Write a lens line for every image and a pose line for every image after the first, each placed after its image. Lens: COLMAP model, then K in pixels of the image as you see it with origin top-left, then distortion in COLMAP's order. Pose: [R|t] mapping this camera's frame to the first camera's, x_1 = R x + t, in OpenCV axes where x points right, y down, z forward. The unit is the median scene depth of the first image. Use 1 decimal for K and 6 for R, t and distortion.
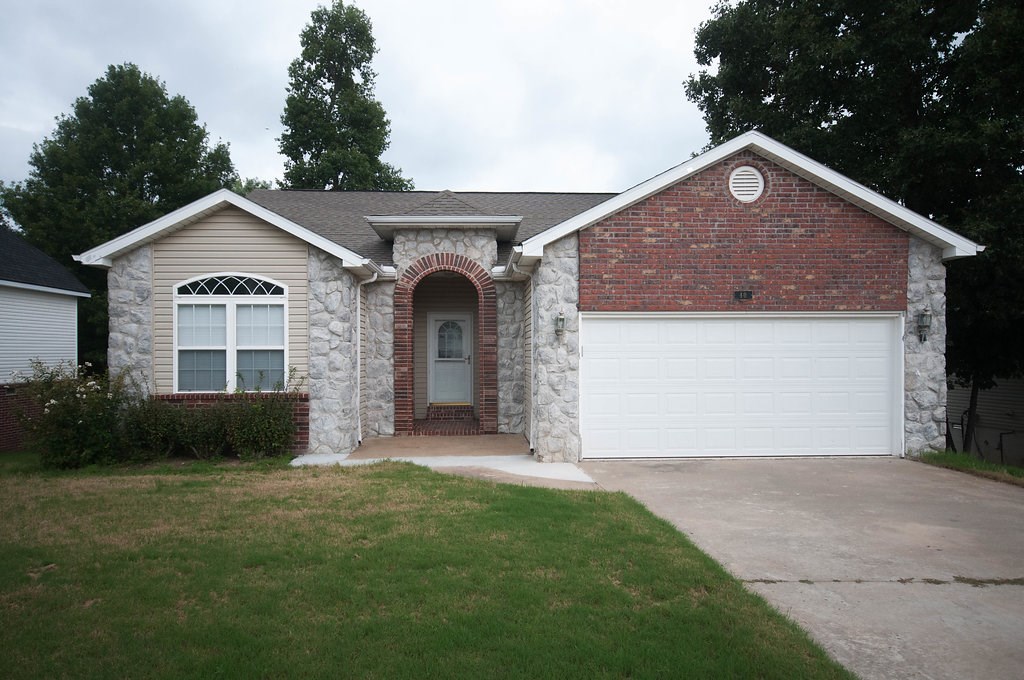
lens RADIAL K [[627.6, 0, 512.0], [0, 627.6, 340.0], [0, 0, 1]] dist [0.010655, 0.002321]
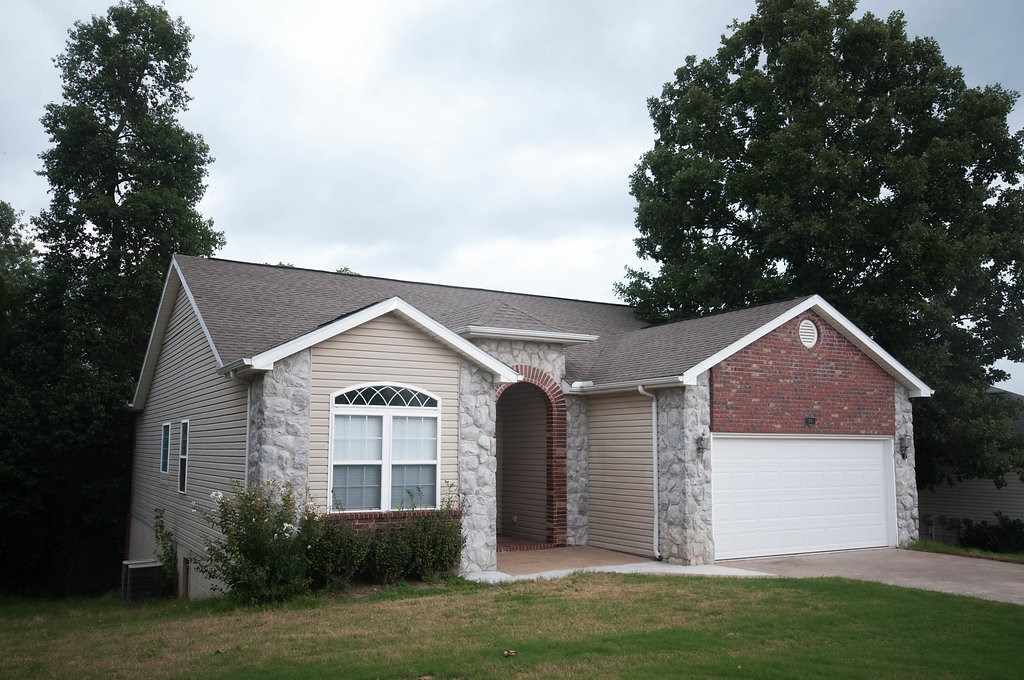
lens RADIAL K [[836.5, 0, 512.0], [0, 836.5, 340.0], [0, 0, 1]] dist [0.020322, 0.002137]
pose [[0.887987, 0.065776, 0.455141, -0.869855], [-0.014821, 0.993297, -0.114634, -0.028929], [-0.459630, 0.095048, 0.883010, -0.210282]]
